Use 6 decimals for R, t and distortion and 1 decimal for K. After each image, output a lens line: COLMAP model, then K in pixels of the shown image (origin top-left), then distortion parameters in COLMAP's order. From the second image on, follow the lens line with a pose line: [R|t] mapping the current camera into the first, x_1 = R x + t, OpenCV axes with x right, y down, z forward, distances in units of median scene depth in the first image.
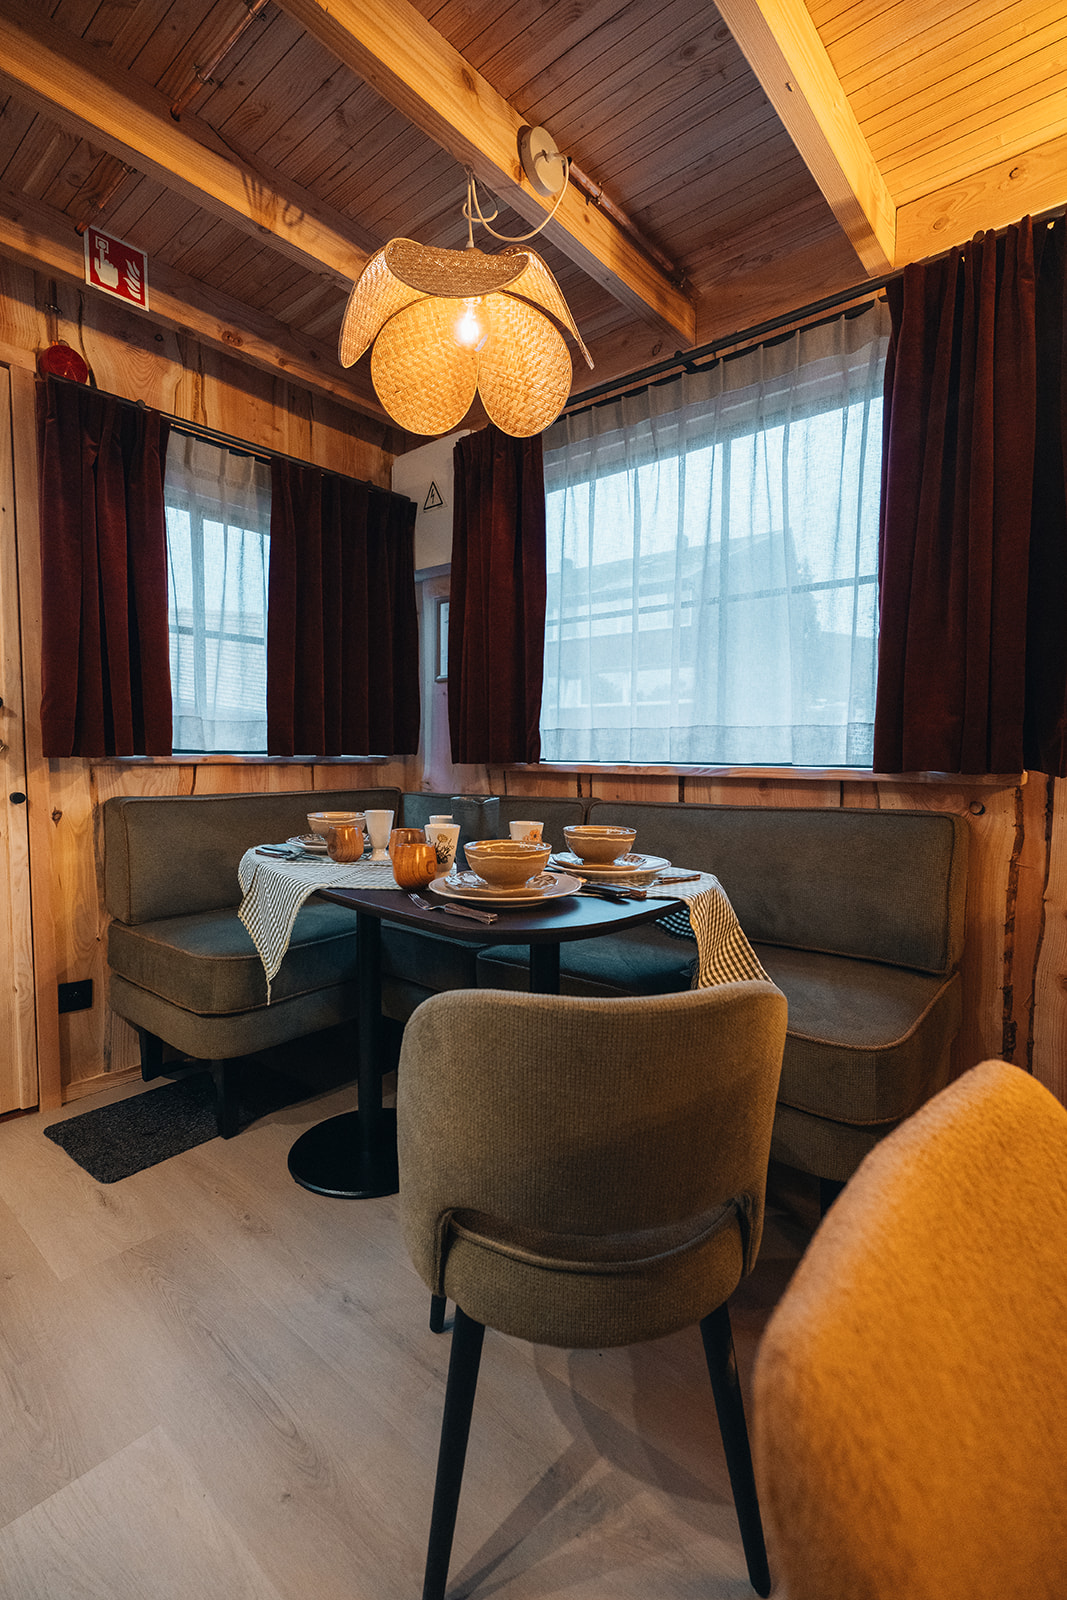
lens RADIAL K [[721.5, 0, 536.0], [0, 721.5, 796.9], [0, 0, 1]] dist [0.001707, -0.000141]
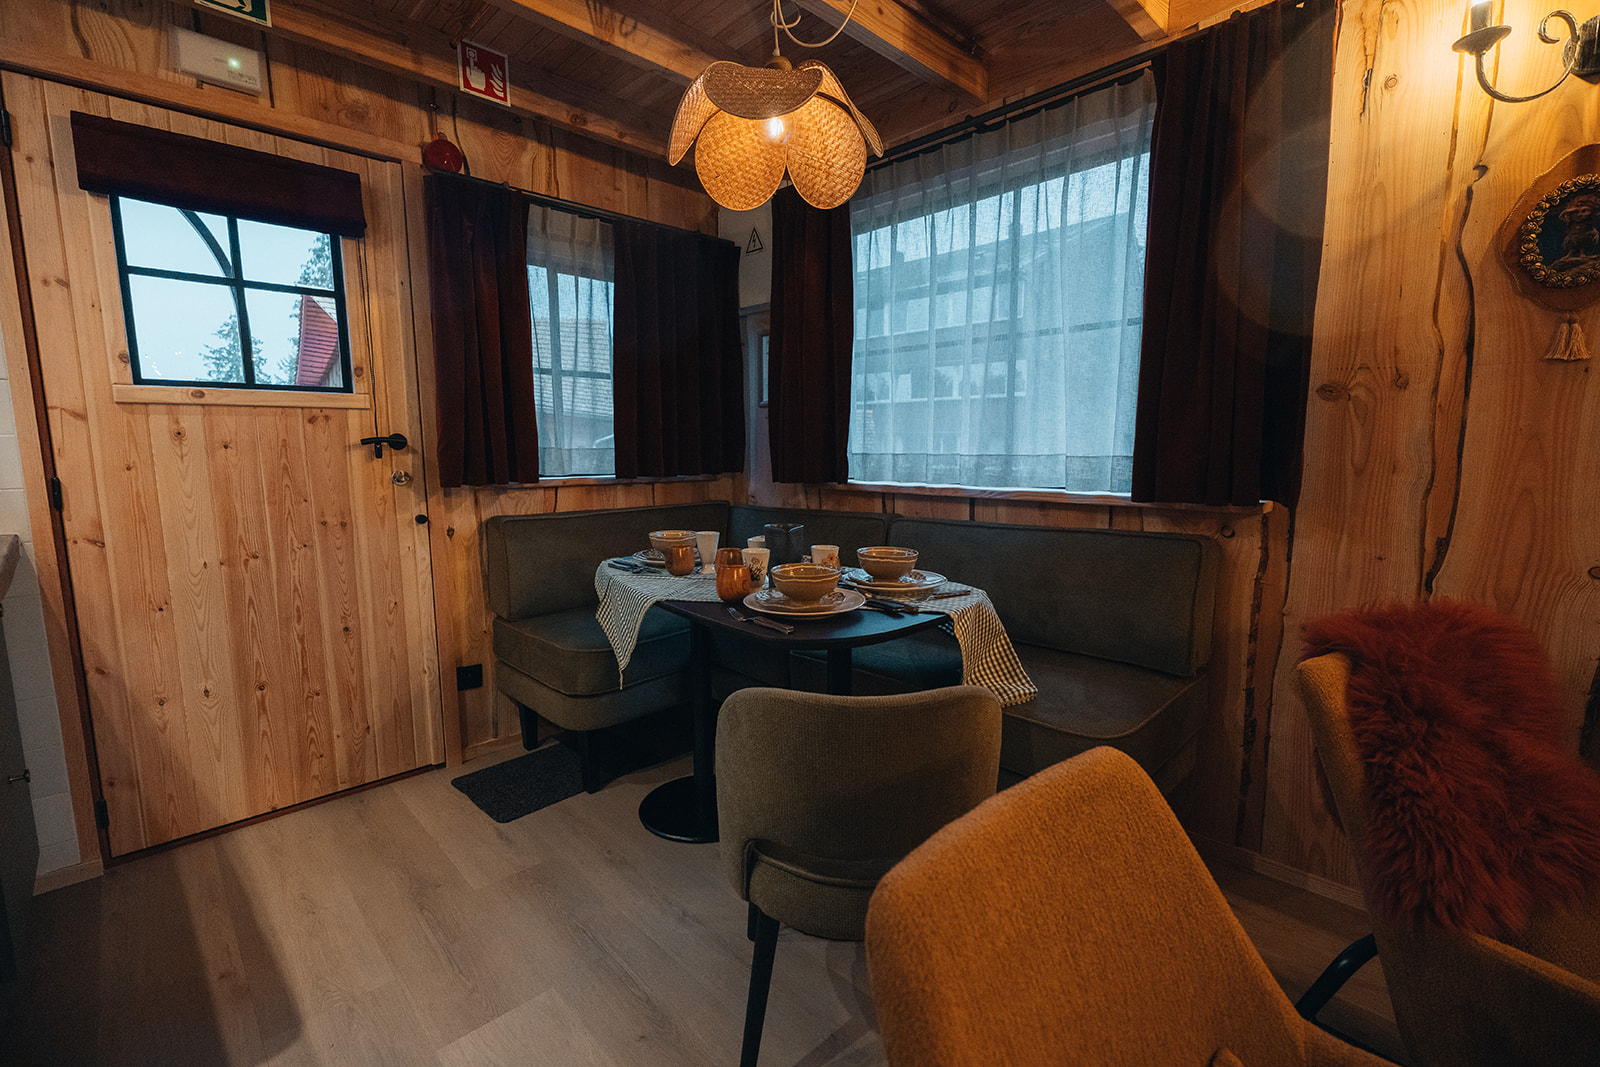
lens RADIAL K [[701.8, 0, 800.0], [0, 701.8, 533.5], [0, 0, 1]] dist [0.001230, -0.000914]
pose [[0.995255, 0.001821, -0.097282, 0.047785], [0.004401, 0.997959, 0.063704, -0.049634], [0.097199, -0.063829, 0.993216, -0.139438]]
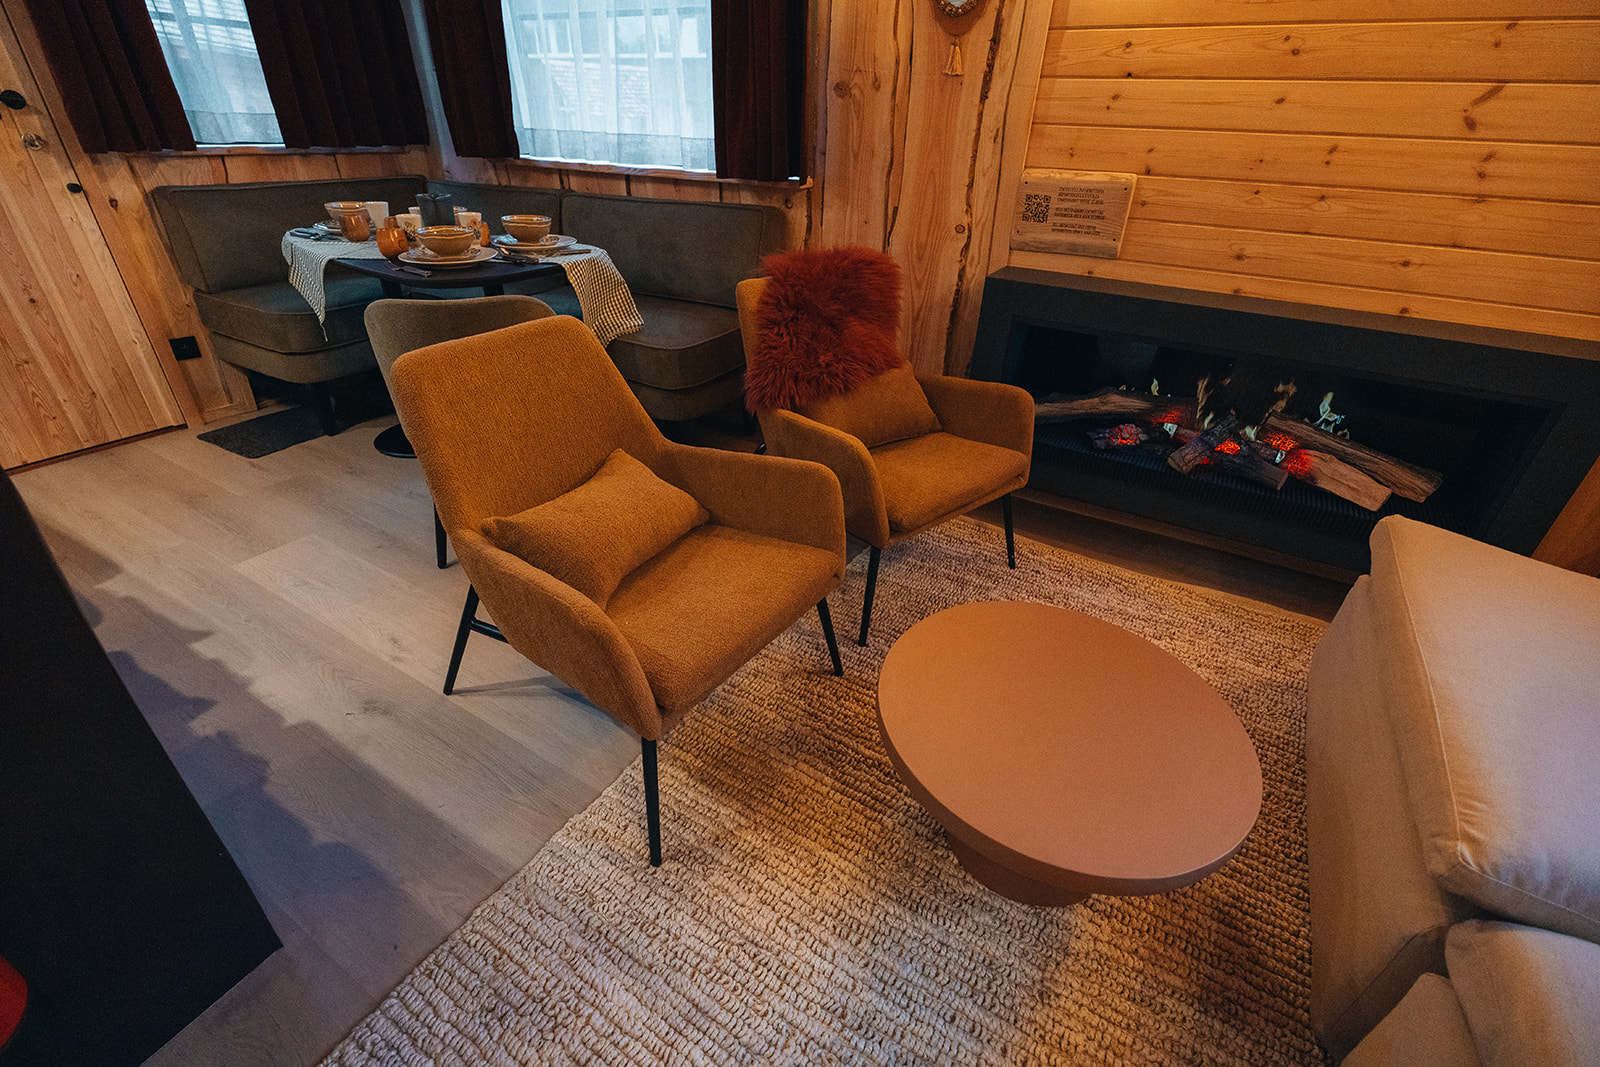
lens RADIAL K [[701.8, 0, 800.0], [0, 701.8, 533.5], [0, 0, 1]] dist [0.001230, -0.000914]
pose [[0.986607, -0.063223, 0.150367, 0.329161], [-0.012751, 0.889119, 0.457499, -0.040626], [-0.162619, -0.453288, 0.876404, -0.585516]]
